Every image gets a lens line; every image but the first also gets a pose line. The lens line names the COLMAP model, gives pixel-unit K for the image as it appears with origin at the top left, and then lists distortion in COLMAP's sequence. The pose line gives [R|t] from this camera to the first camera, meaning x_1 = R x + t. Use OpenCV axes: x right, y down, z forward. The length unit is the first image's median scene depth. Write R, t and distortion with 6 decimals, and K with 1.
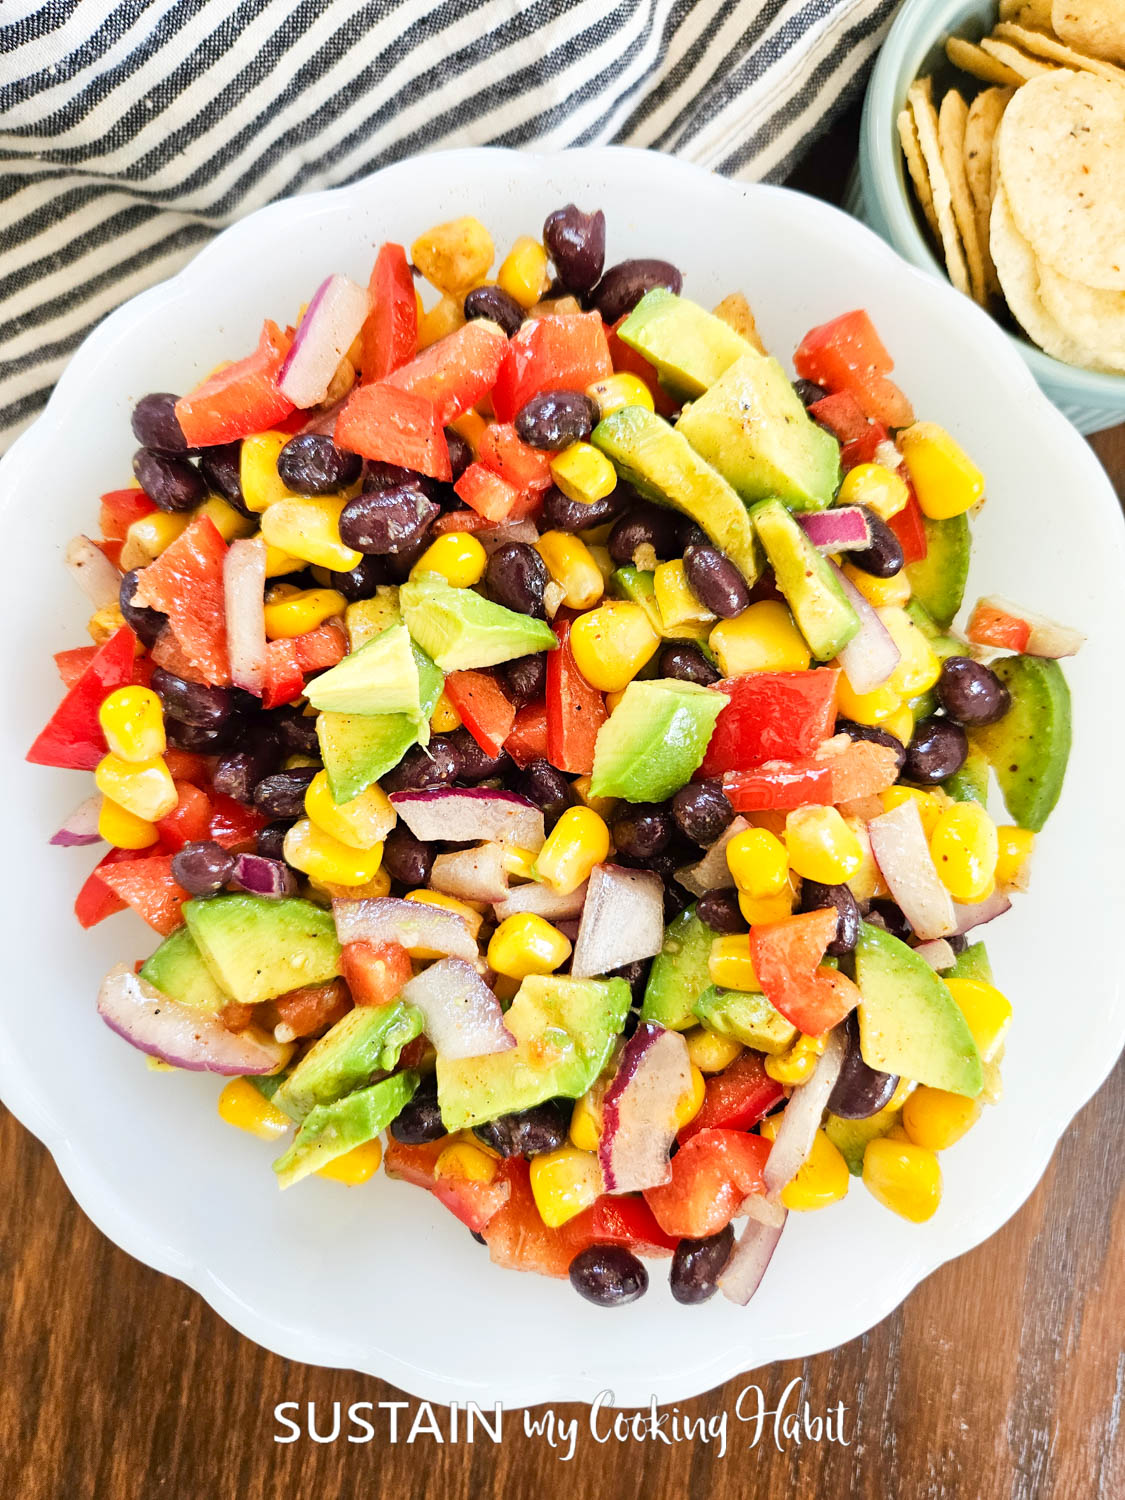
lens RADIAL K [[1015.1, 0, 550.0], [0, 1015.1, 746.4], [0, 0, 1]] dist [-0.001351, -0.007705]
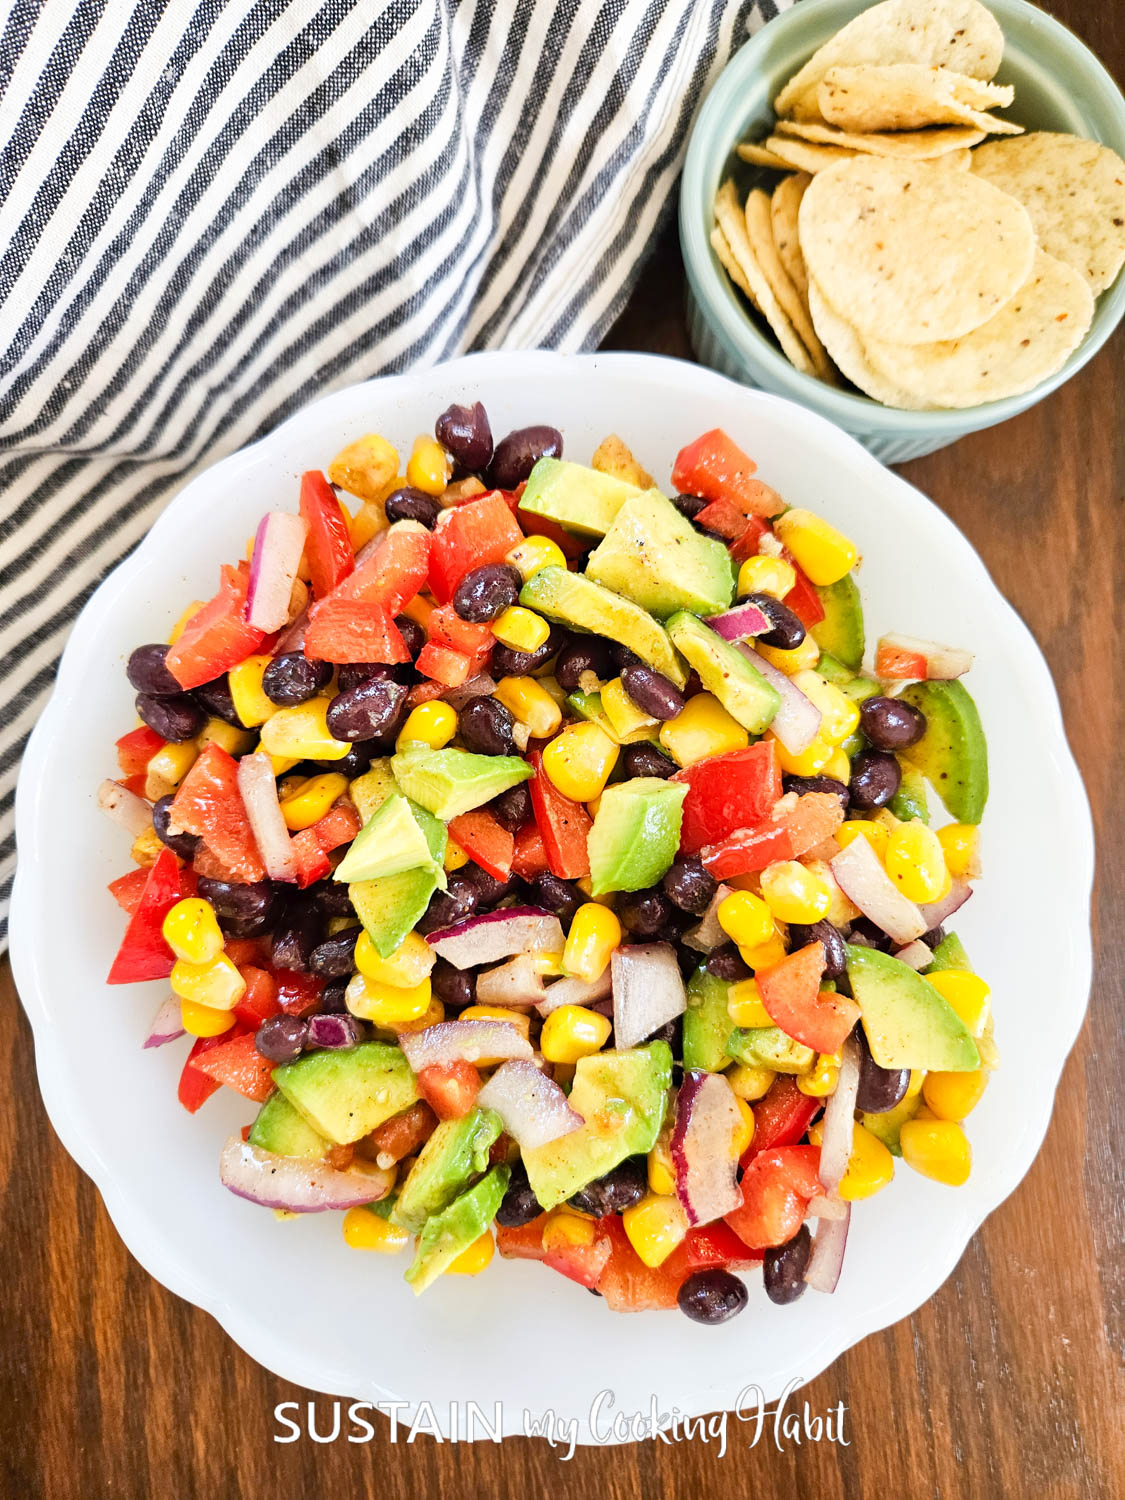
lens RADIAL K [[1002.4, 0, 562.5], [0, 1002.4, 750.0], [0, 0, 1]] dist [0.006548, -0.007411]
pose [[0.969447, -0.244729, 0.016759, 0.025852], [0.244982, 0.969408, -0.015223, -0.101024], [-0.012521, 0.018864, 0.999744, -0.143379]]
